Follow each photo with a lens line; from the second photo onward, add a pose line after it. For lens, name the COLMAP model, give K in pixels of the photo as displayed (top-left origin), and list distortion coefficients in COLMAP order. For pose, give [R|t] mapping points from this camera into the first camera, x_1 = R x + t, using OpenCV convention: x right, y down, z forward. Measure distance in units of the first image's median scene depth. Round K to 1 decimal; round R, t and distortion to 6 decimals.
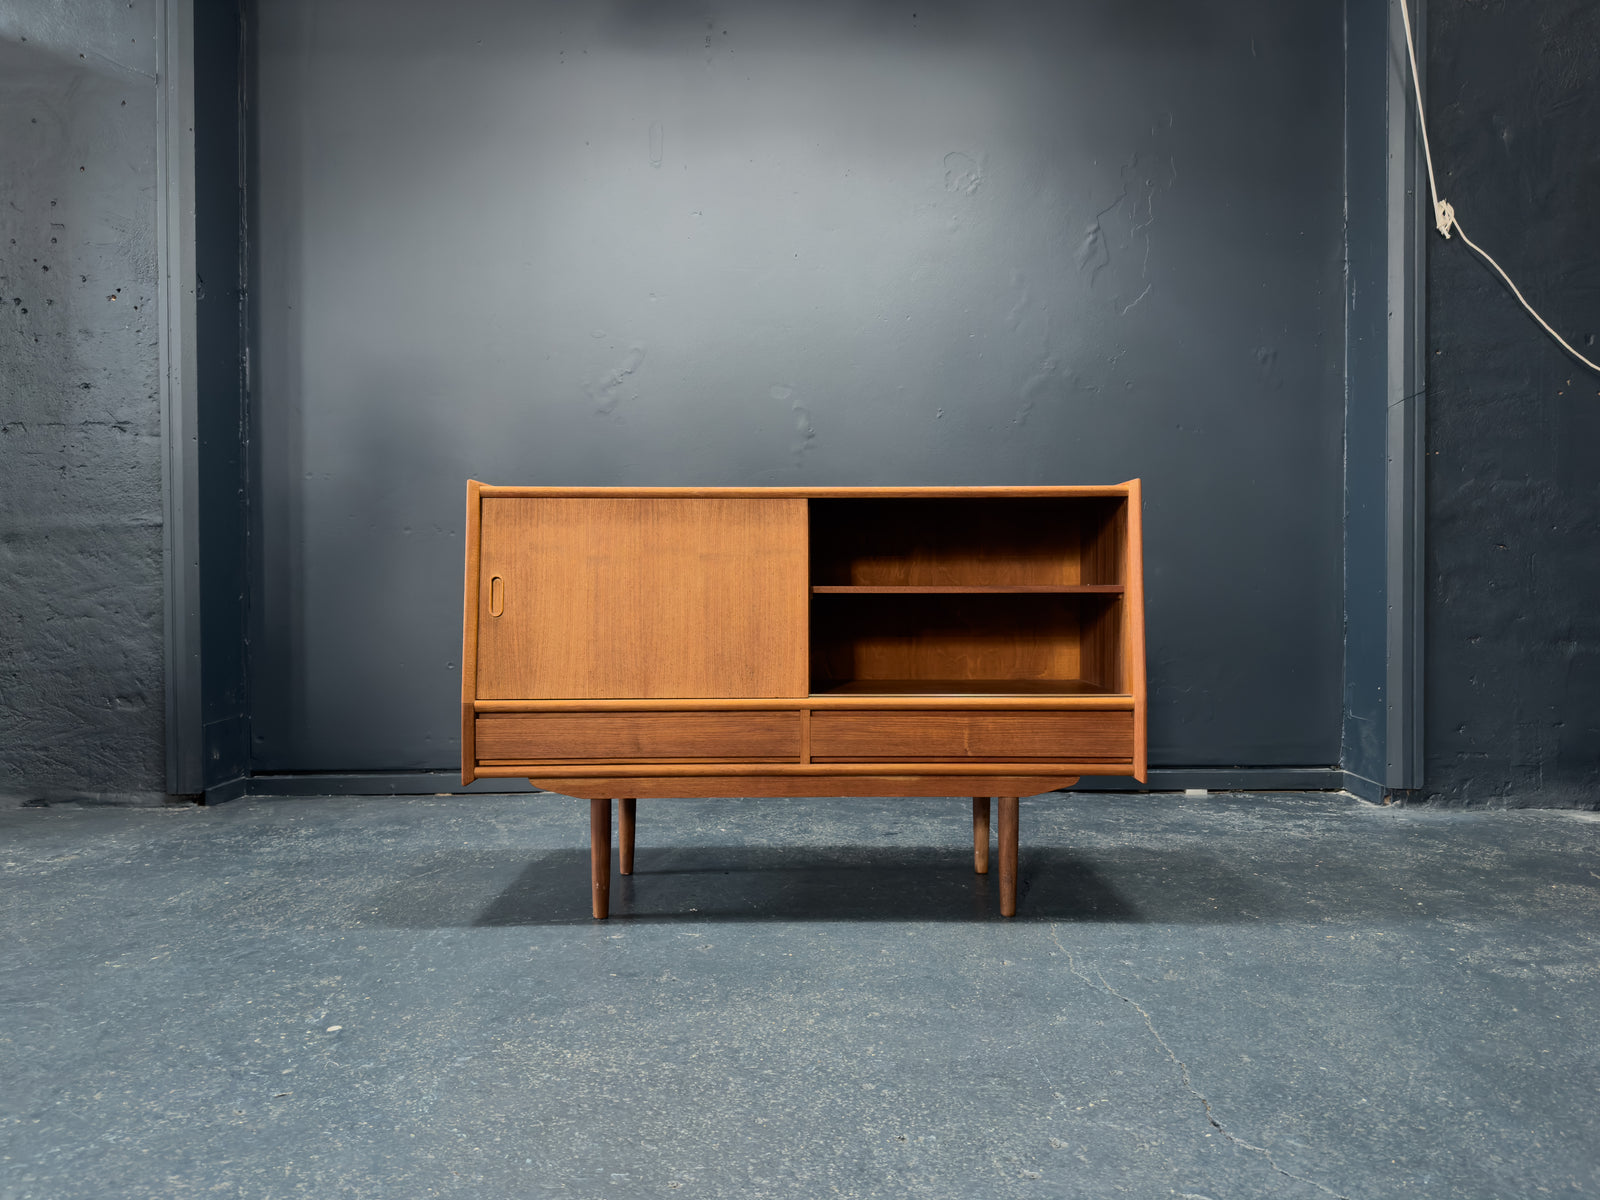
lens RADIAL K [[1084.6, 0, 791.9], [0, 1084.6, 640.7], [0, 0, 1]] dist [-0.001521, -0.010614]
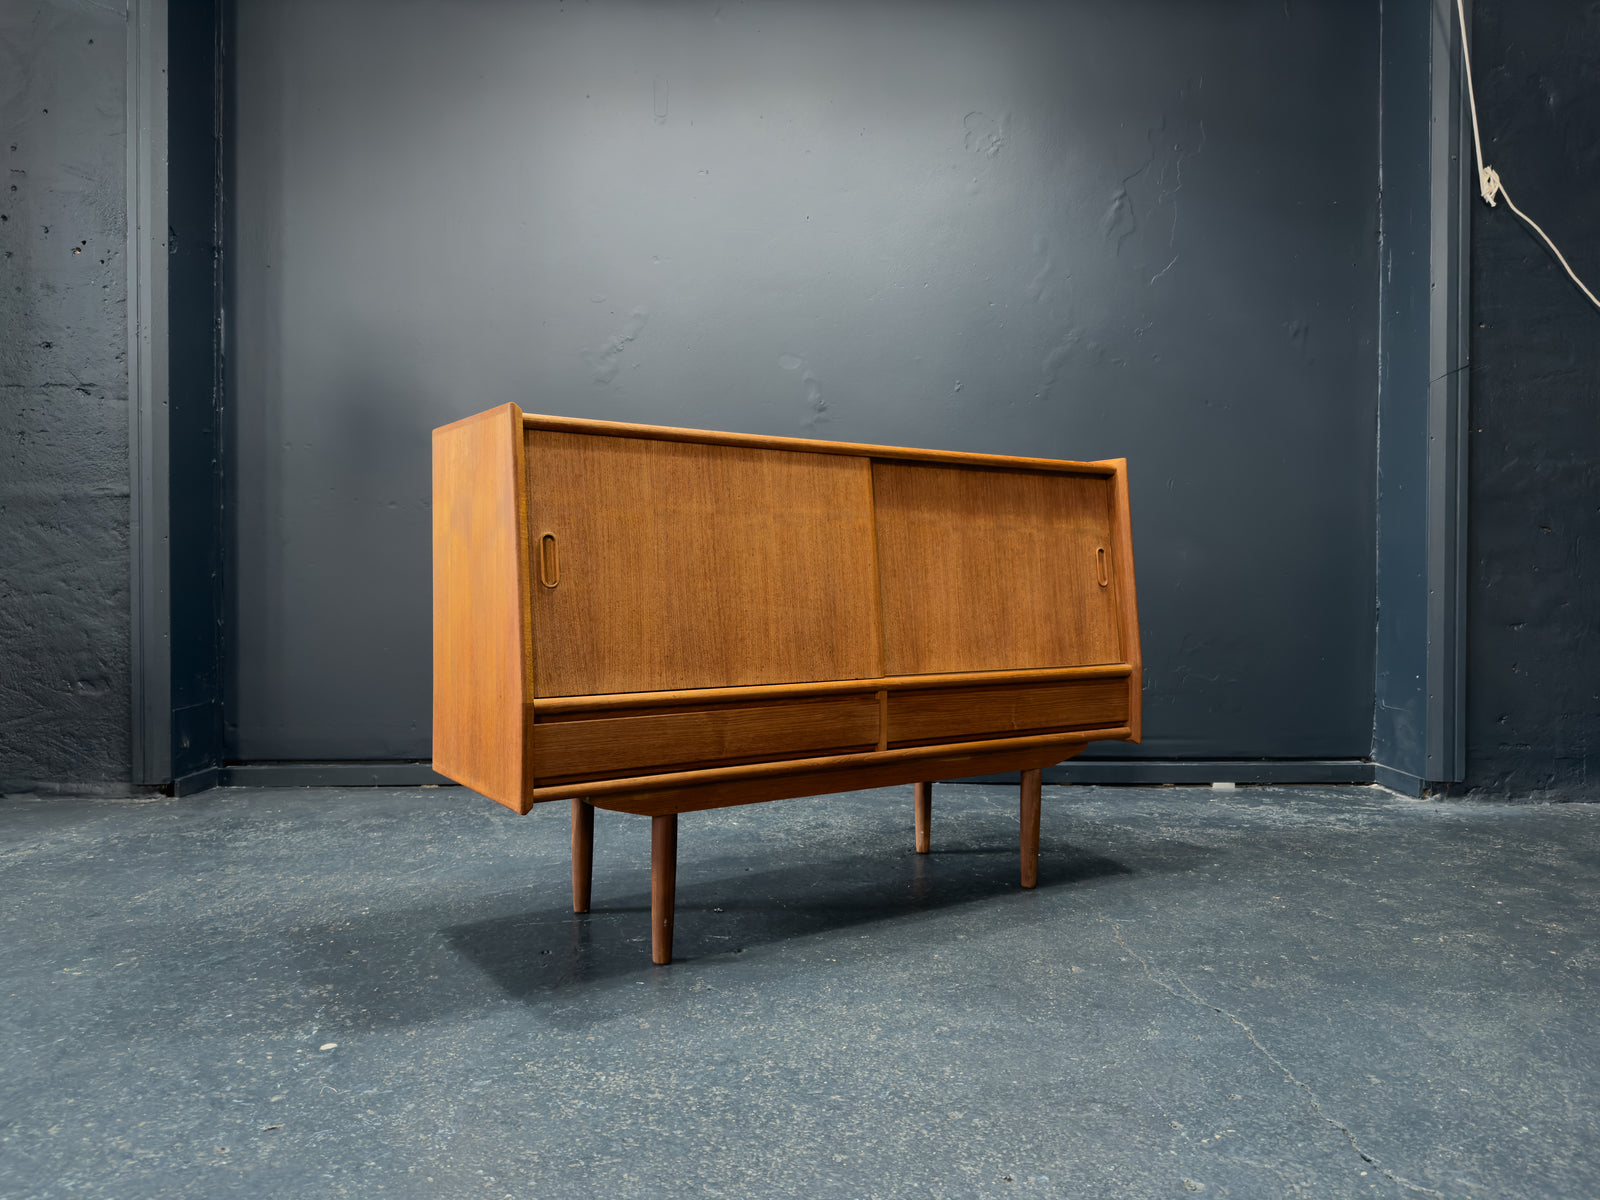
lens RADIAL K [[1084.6, 0, 786.4], [0, 1084.6, 637.8], [0, 0, 1]] dist [-0.001521, -0.010614]
pose [[0.999773, 0.005097, 0.020671, -0.062173], [-0.005085, 0.999987, -0.000634, 0.023035], [-0.020674, 0.000529, 0.999786, 0.101078]]
